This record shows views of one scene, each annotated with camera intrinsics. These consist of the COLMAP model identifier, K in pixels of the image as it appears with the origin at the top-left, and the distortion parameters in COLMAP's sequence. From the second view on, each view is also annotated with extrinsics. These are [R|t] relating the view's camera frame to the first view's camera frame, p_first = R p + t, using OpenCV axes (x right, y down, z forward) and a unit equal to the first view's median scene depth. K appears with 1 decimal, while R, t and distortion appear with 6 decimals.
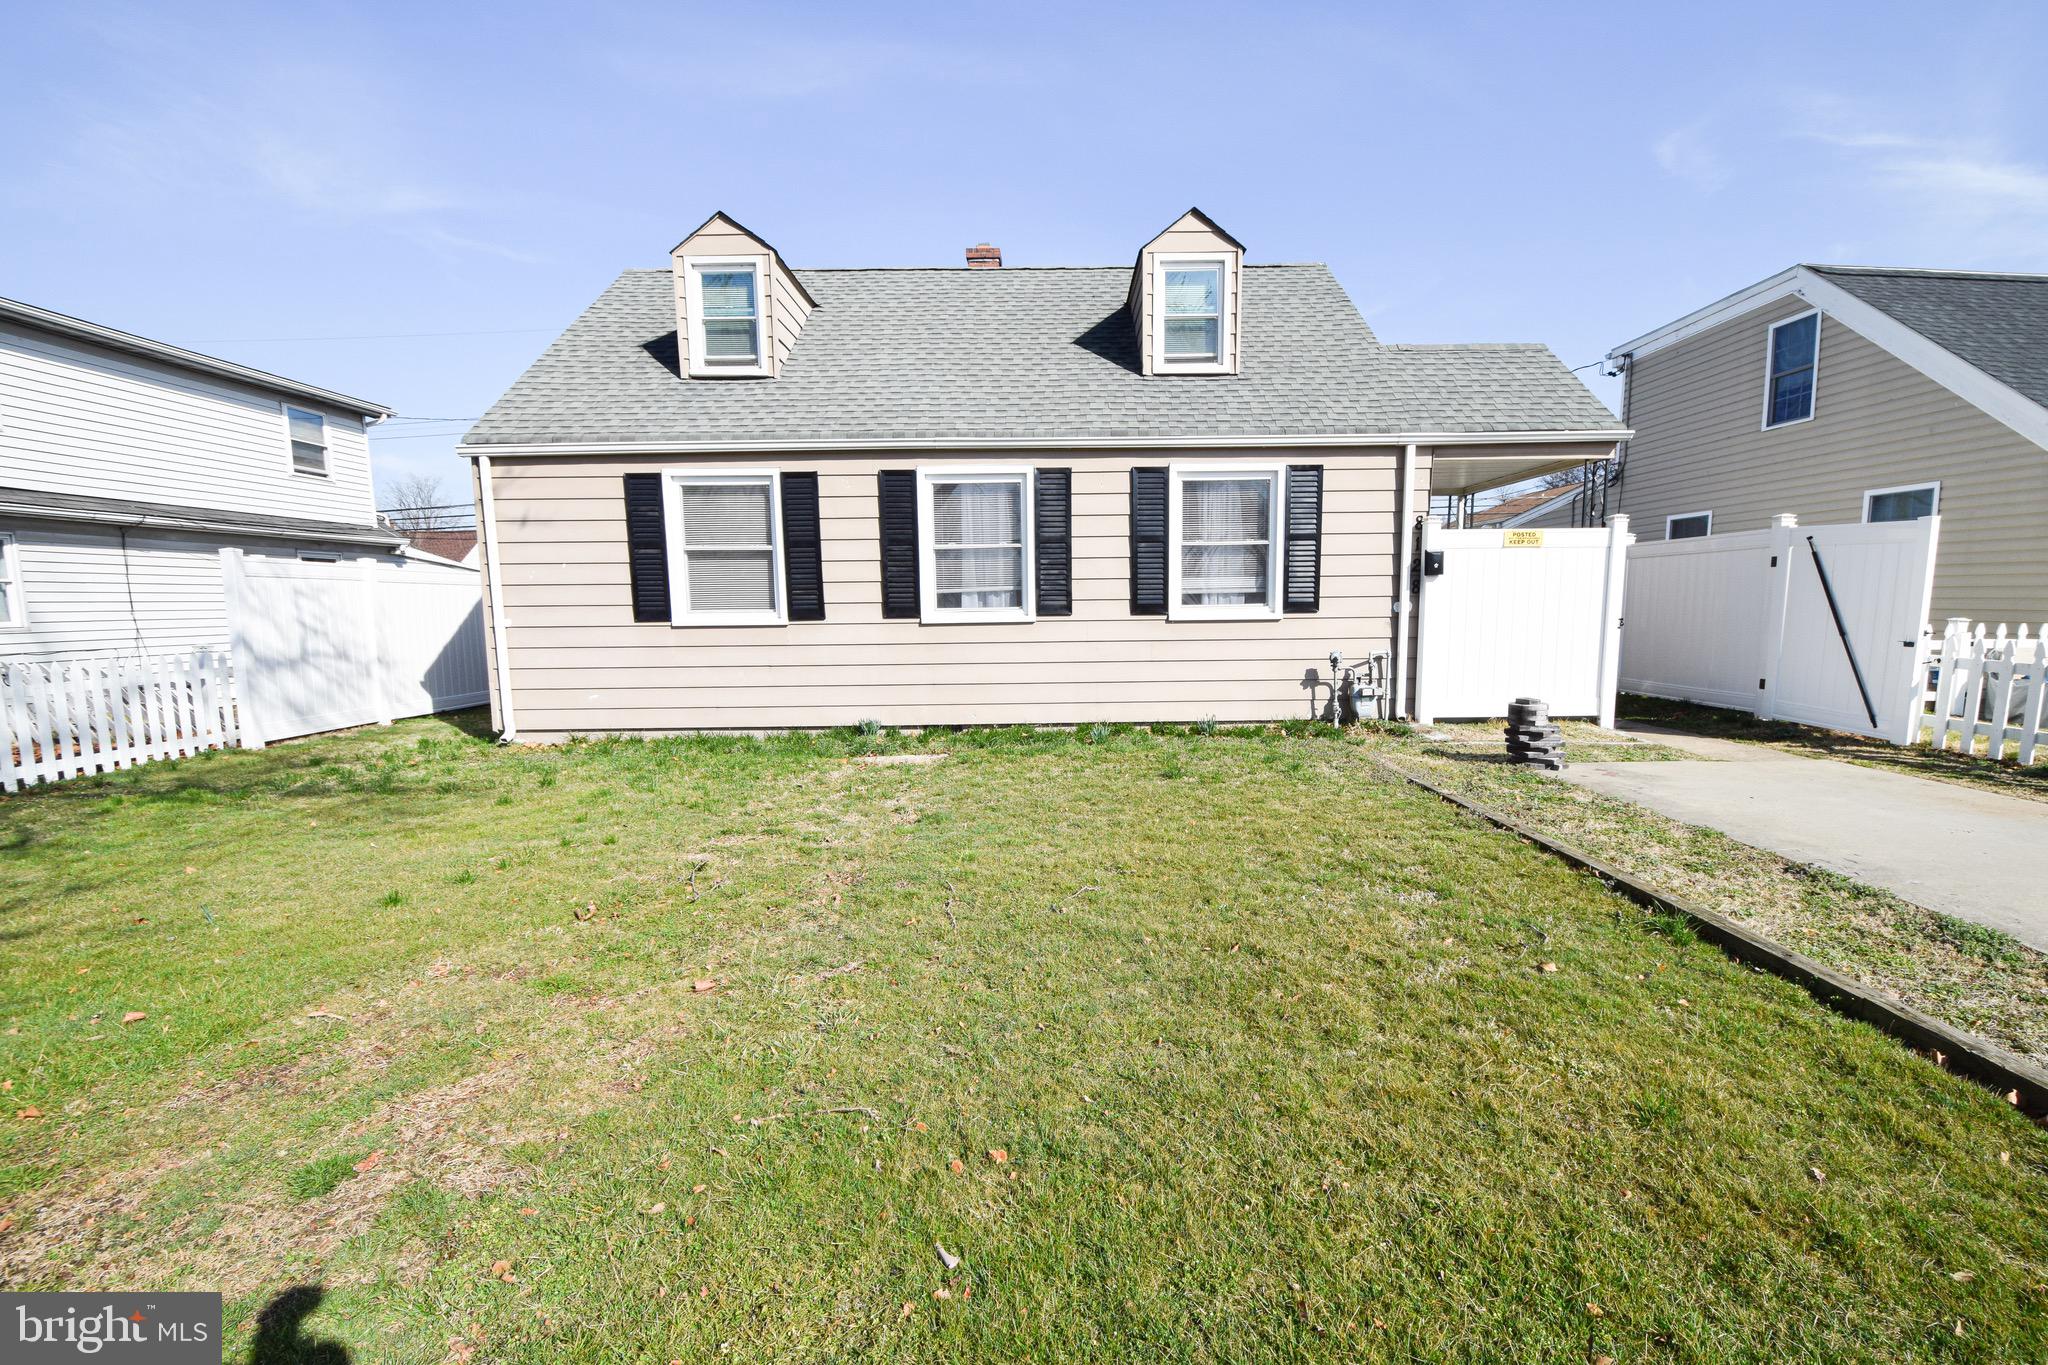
lens RADIAL K [[894.4, 0, 1050.0], [0, 894.4, 725.1], [0, 0, 1]] dist [0.009691, -0.019676]
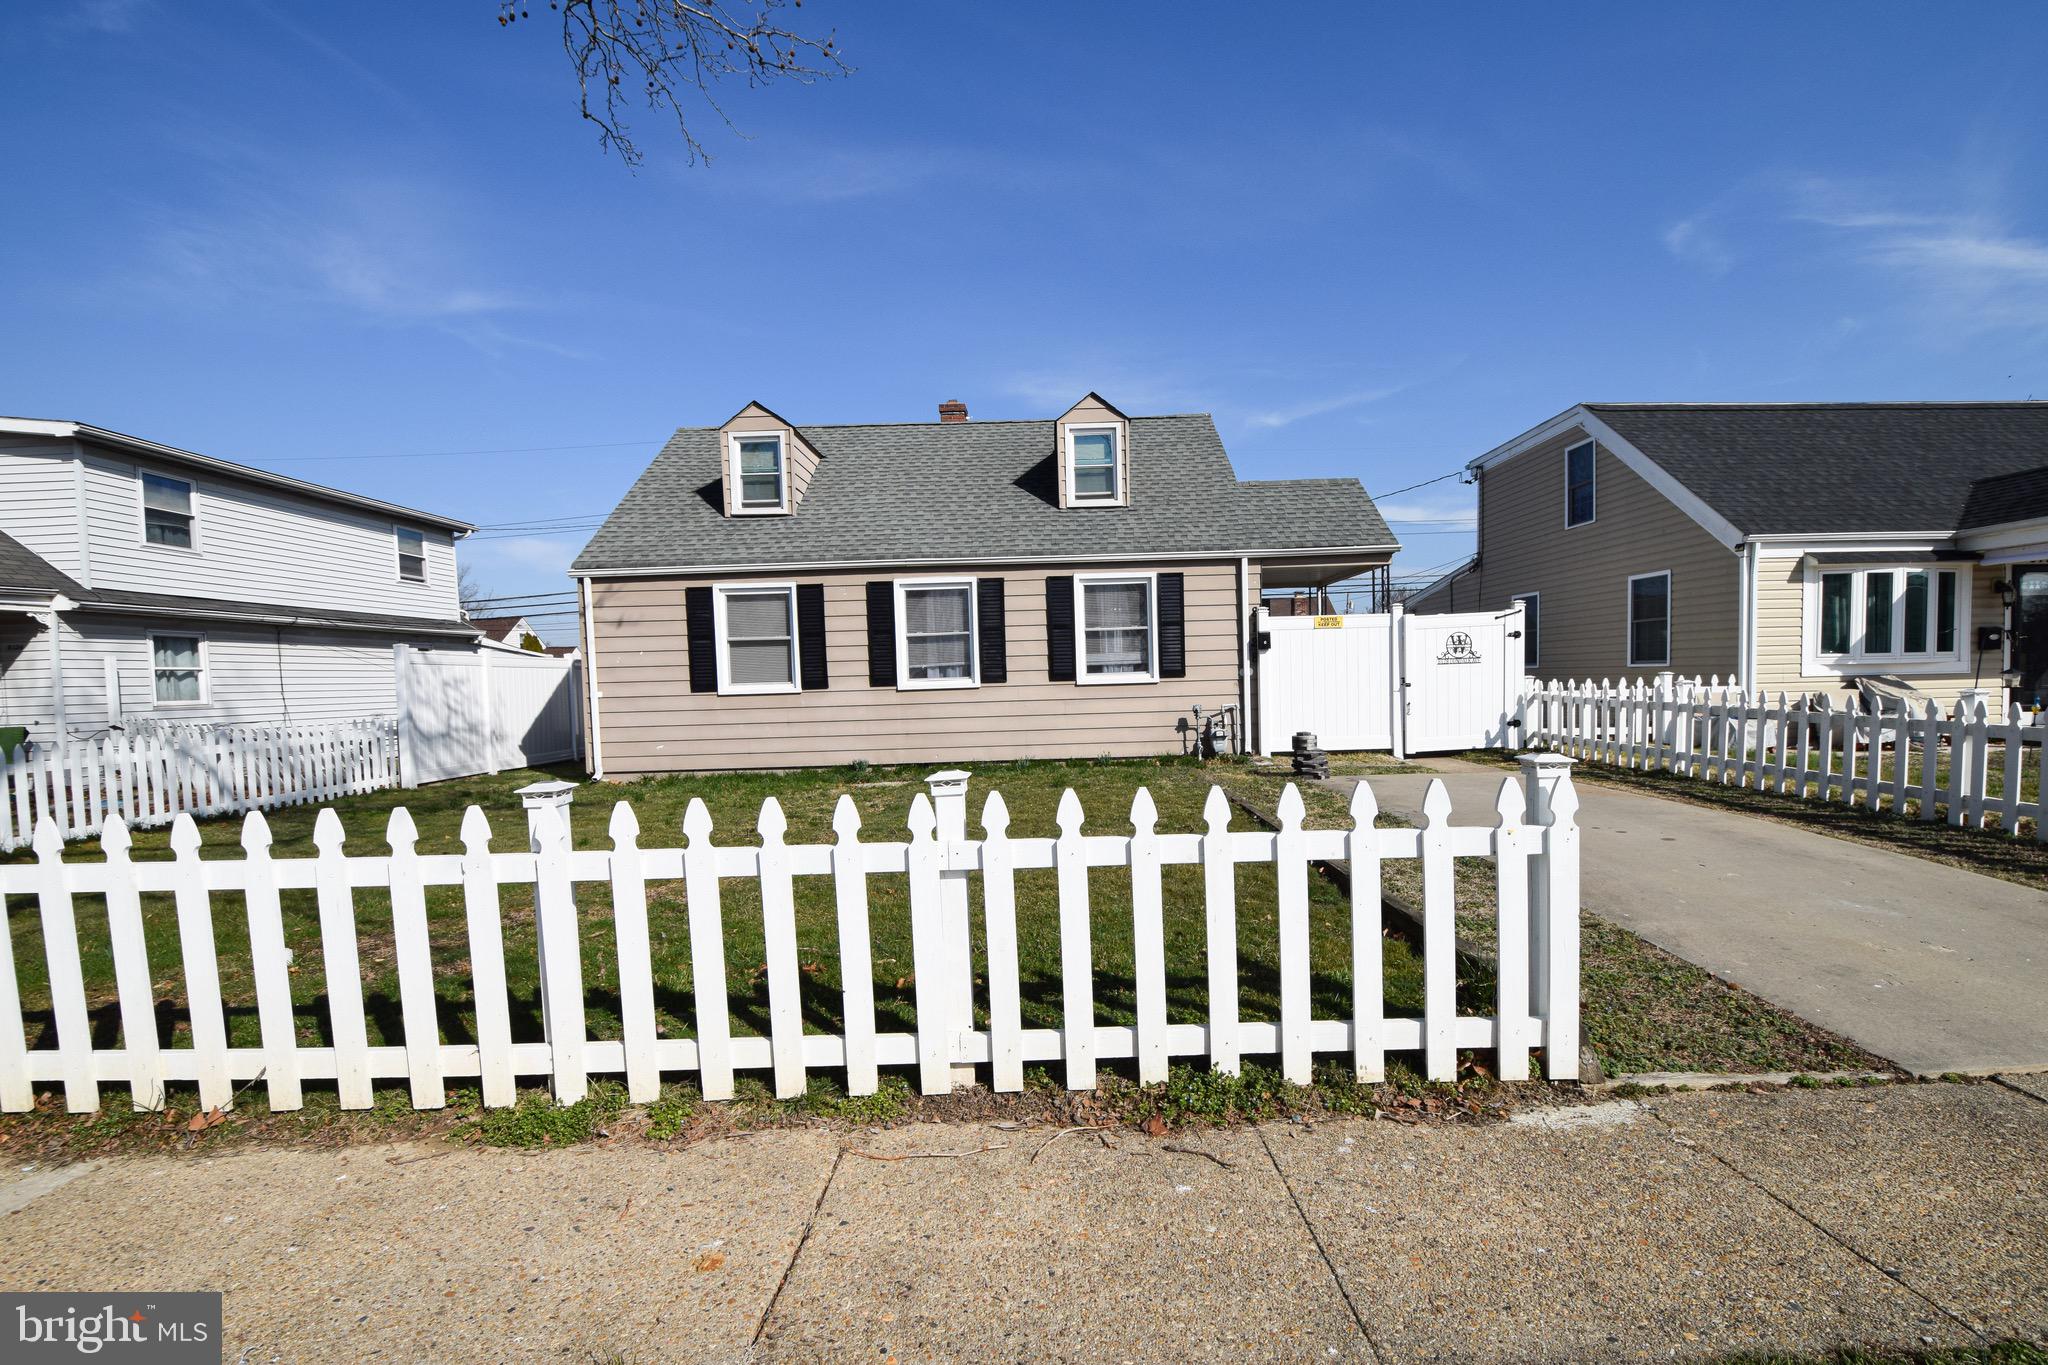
lens RADIAL K [[894.4, 0, 1050.0], [0, 894.4, 725.1], [0, 0, 1]] dist [0.009691, -0.019676]
pose [[0.999843, -0.016694, -0.005939, 0.098318], [0.016162, 0.996616, -0.080588, 0.055550], [0.007265, 0.080480, 0.996730, -0.370163]]
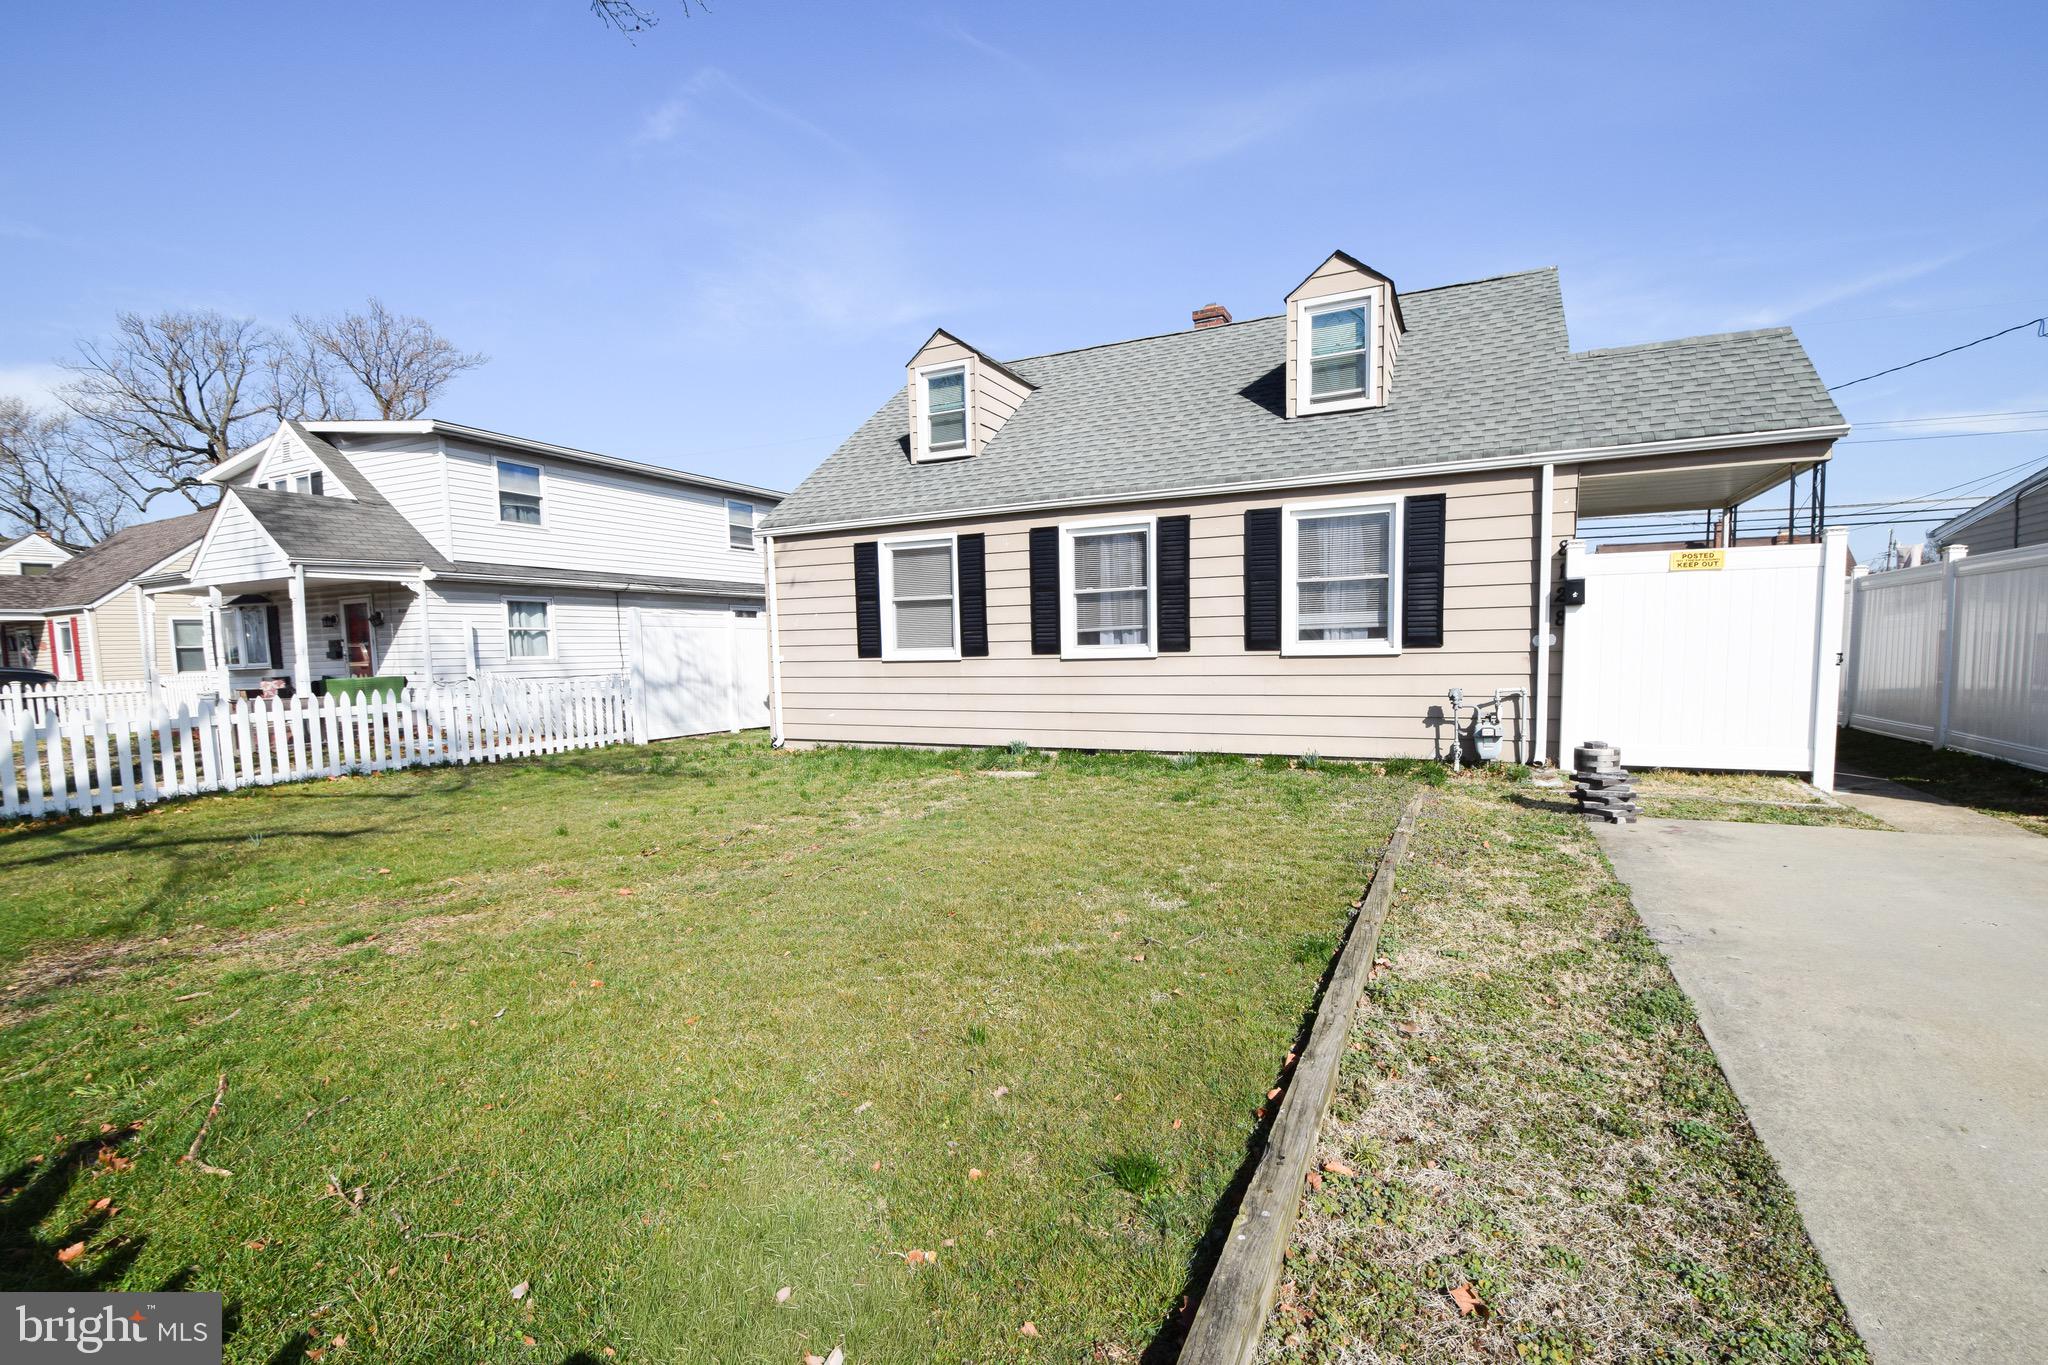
lens RADIAL K [[895.1, 0, 1049.6], [0, 895.1, 725.1], [0, 0, 1]] dist [0.019865, -0.029235]
pose [[0.901416, 0.032150, -0.431759, 0.337597], [-0.049057, 0.998401, -0.028077, 0.004144], [0.430166, 0.046490, 0.901552, -0.034984]]
